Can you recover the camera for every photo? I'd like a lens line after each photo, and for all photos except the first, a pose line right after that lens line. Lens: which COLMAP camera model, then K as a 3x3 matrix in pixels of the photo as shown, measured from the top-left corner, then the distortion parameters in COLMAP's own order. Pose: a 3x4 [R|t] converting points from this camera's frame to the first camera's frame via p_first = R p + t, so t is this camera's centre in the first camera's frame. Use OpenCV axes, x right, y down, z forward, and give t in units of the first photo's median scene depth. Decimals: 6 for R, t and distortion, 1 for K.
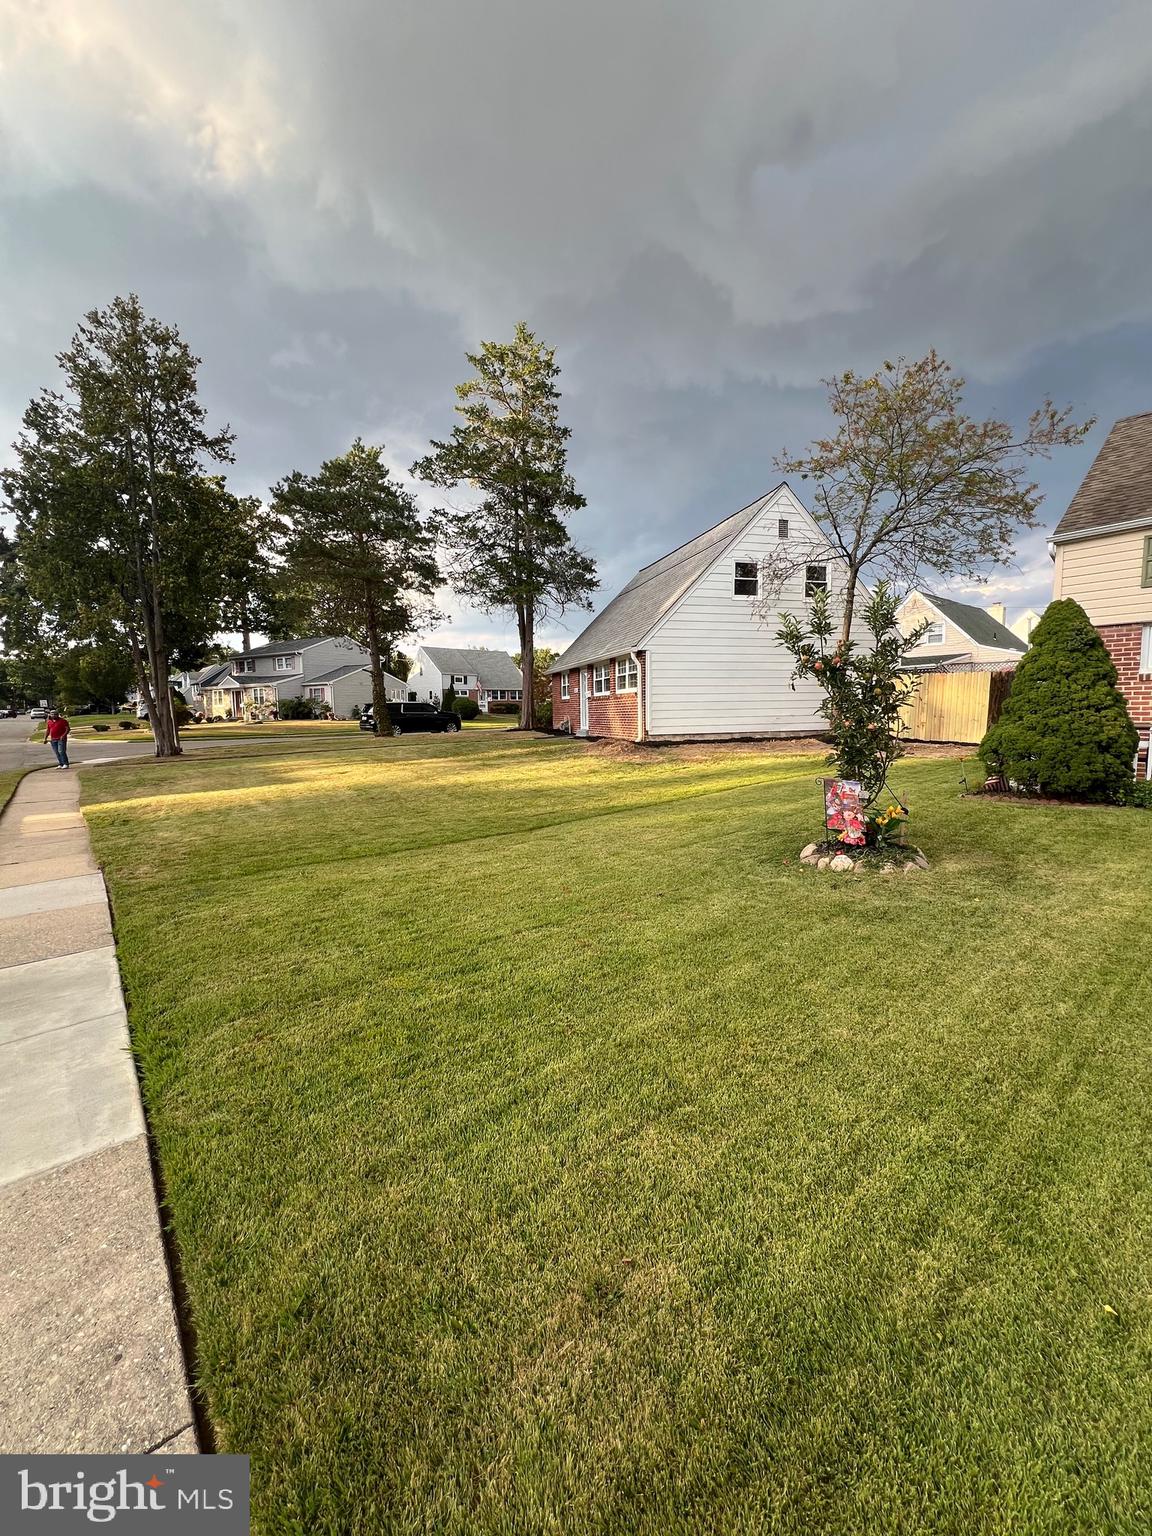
lens RADIAL K [[613.8, 0, 577.4], [0, 613.8, 769.9], [0, 0, 1]] dist [-0.002175, 0.000198]
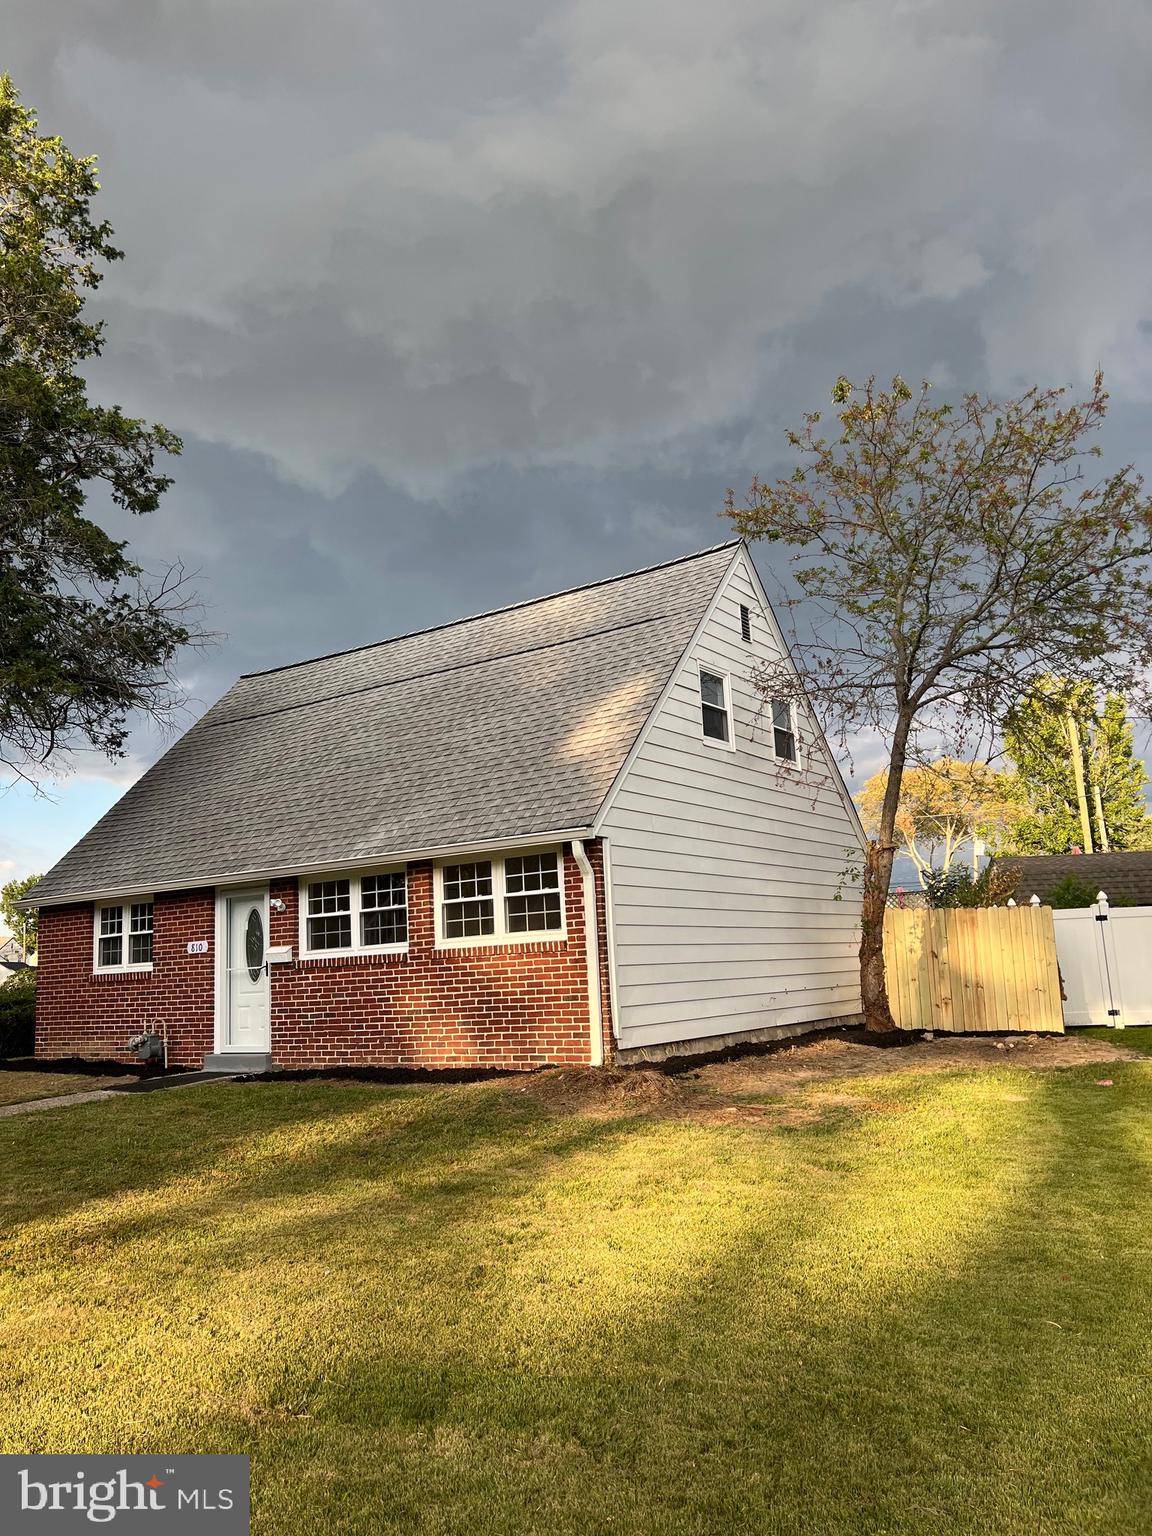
lens RADIAL K [[1156.6, 0, 576.0], [0, 1156.6, 768.0], [0, 0, 1]] dist [-0.000880, -0.001050]
pose [[0.749286, 0.101075, 0.654487, -0.393519], [0.098522, 0.960273, -0.261091, -0.038600], [-0.654877, 0.260114, 0.709561, 0.438925]]
